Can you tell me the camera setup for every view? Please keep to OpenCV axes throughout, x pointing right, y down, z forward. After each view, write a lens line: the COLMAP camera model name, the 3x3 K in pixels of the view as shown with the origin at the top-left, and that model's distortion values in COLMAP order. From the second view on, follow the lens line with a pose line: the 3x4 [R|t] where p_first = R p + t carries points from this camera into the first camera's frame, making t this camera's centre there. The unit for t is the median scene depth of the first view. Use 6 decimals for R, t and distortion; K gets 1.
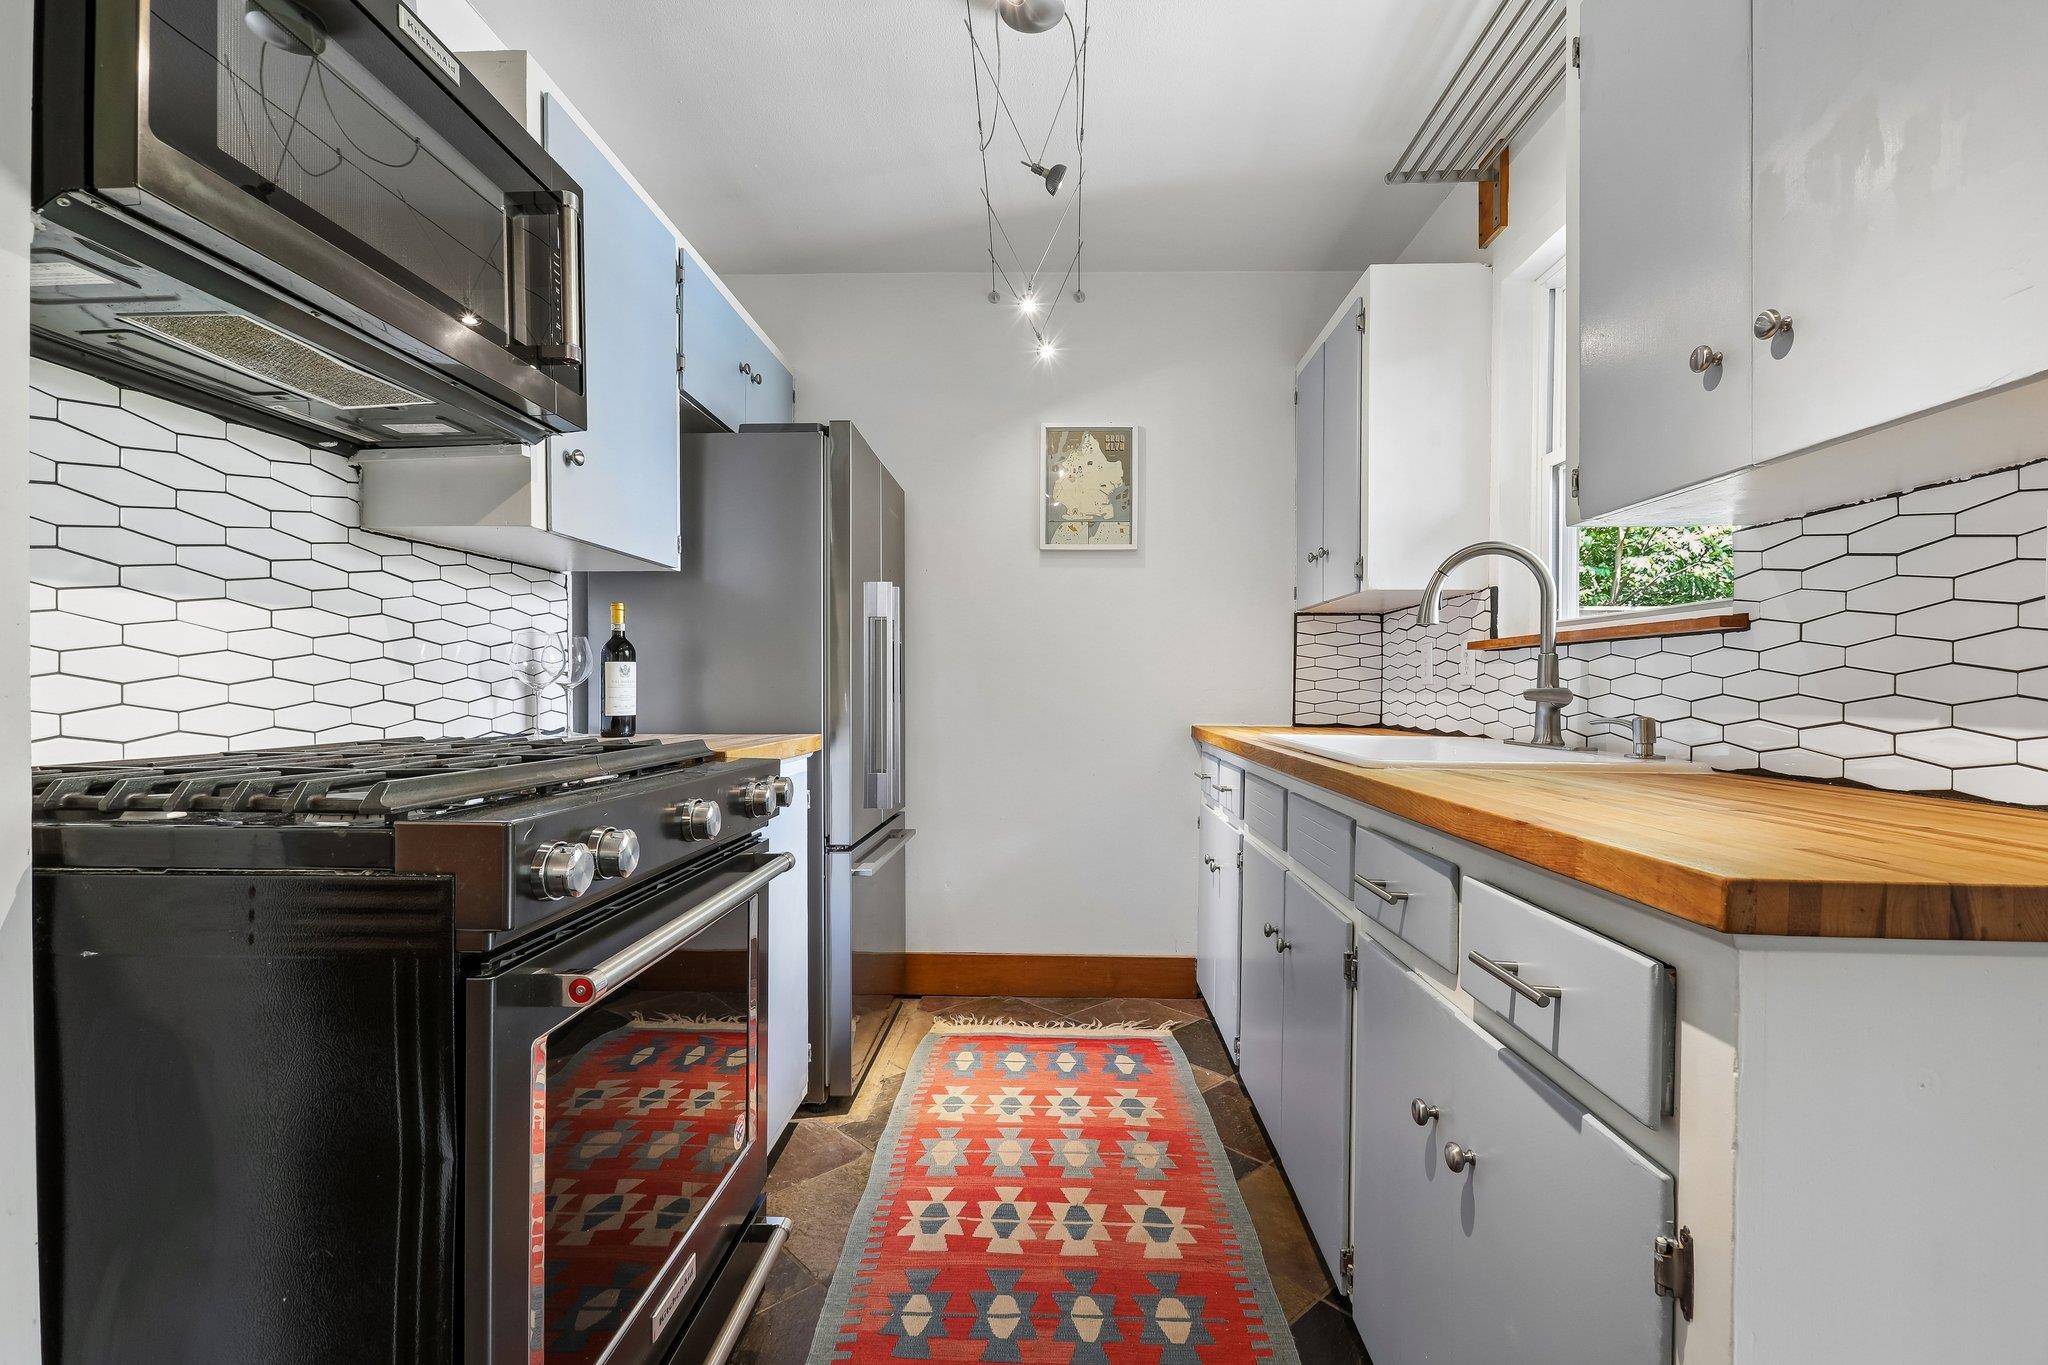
lens RADIAL K [[921.9, 0, 1020.6], [0, 921.9, 700.3], [0, 0, 1]] dist [-0.000550, 0.000612]
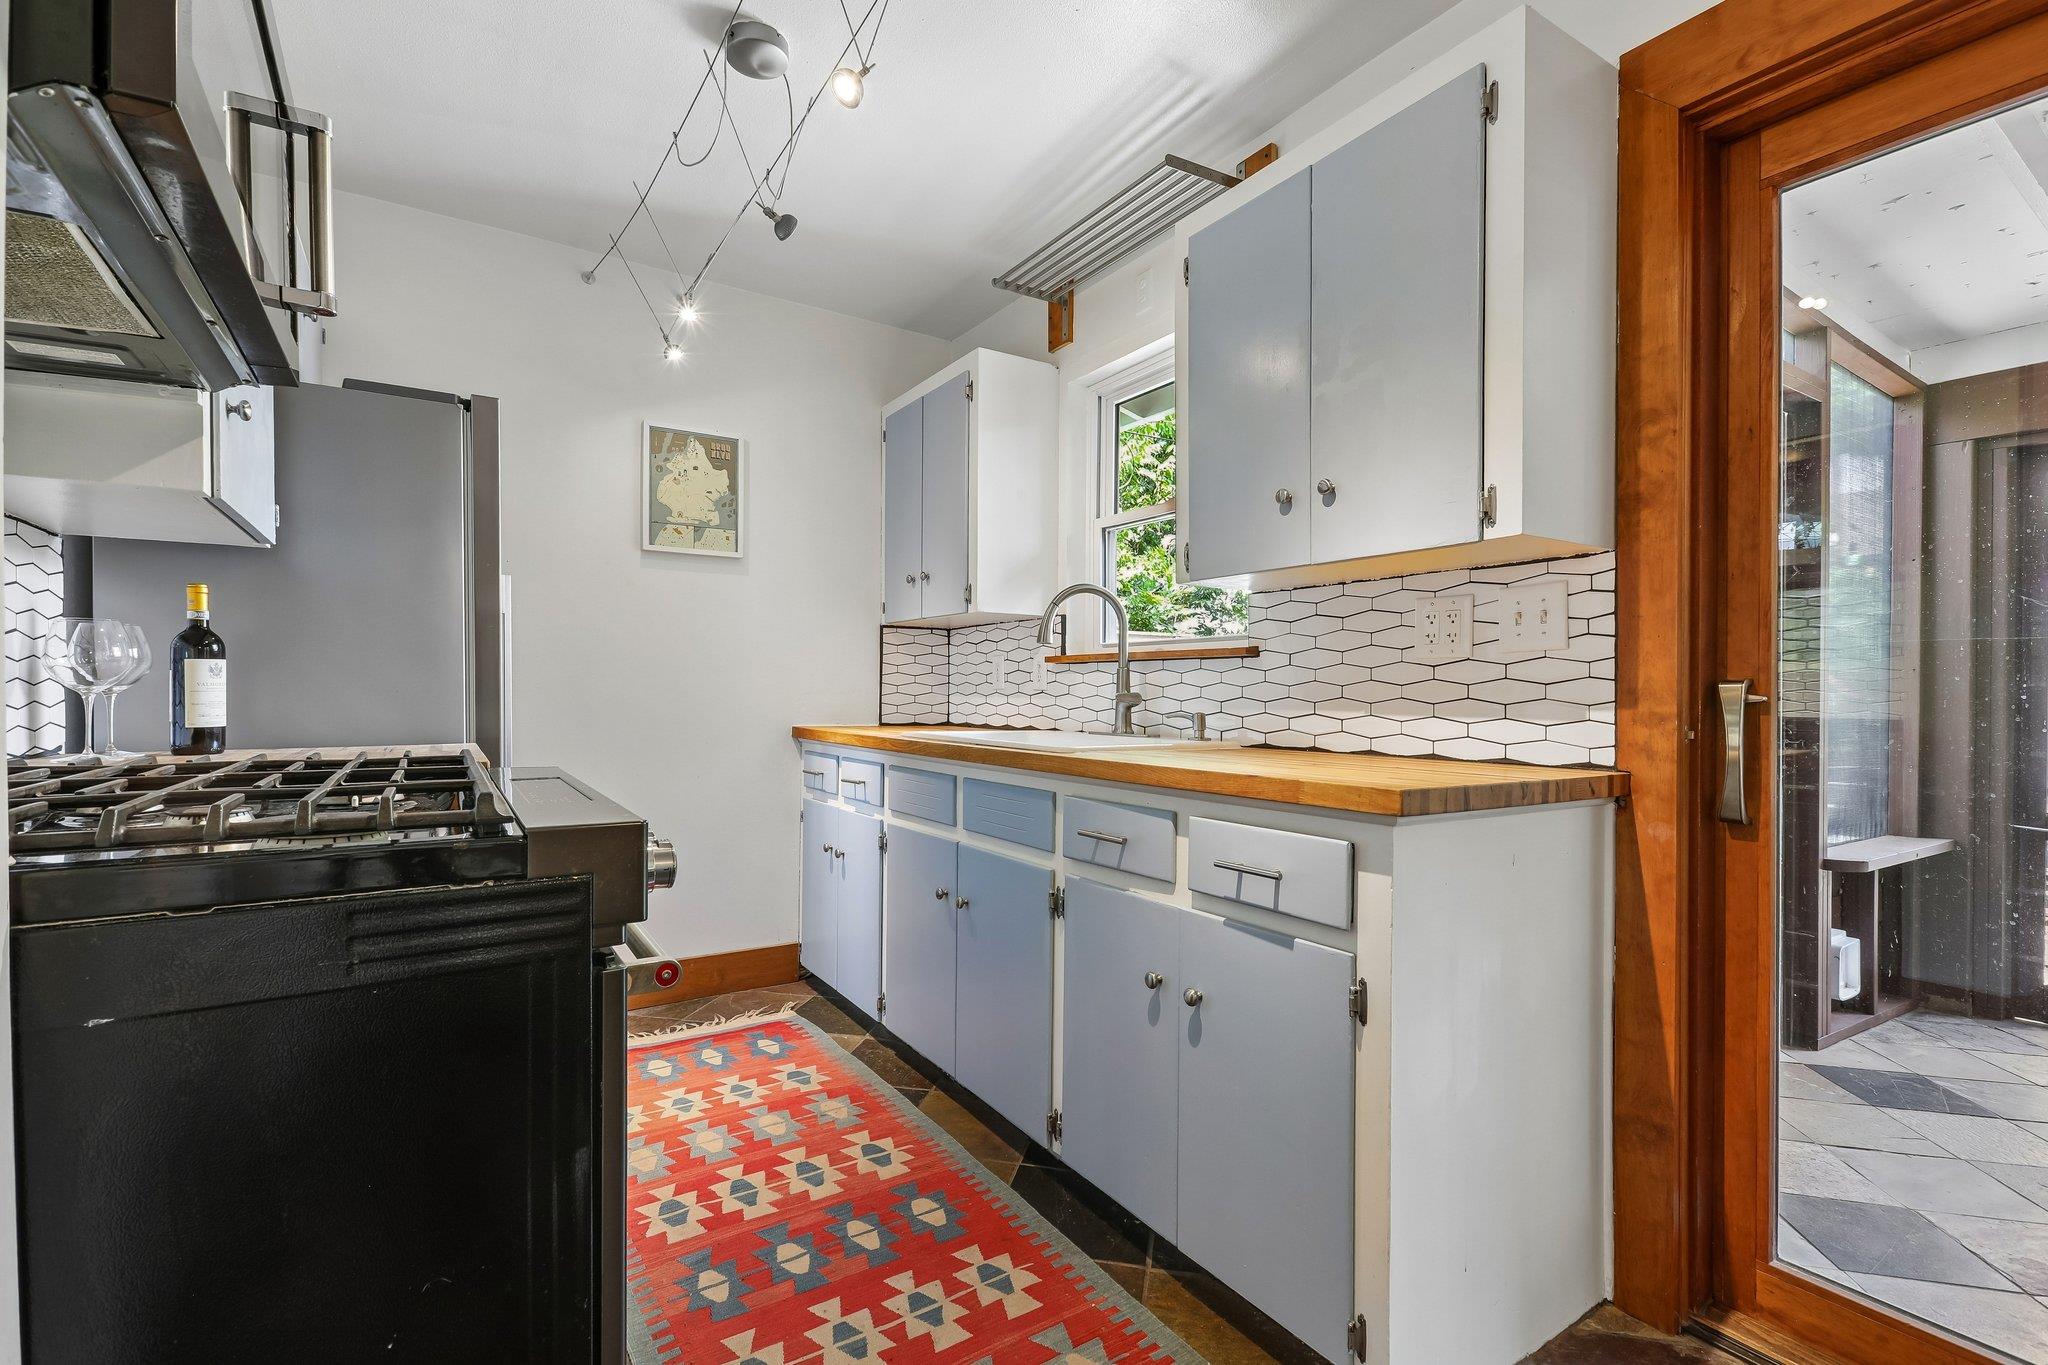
lens RADIAL K [[924.9, 0, 1035.0], [0, 924.9, 706.6], [0, 0, 1]] dist [-0.003634, 0.000477]
pose [[0.816609, -0.008568, 0.577127, -0.308635], [0.005831, 0.999961, 0.006594, -0.002116], [-0.577161, -0.002019, 0.816628, -0.056078]]
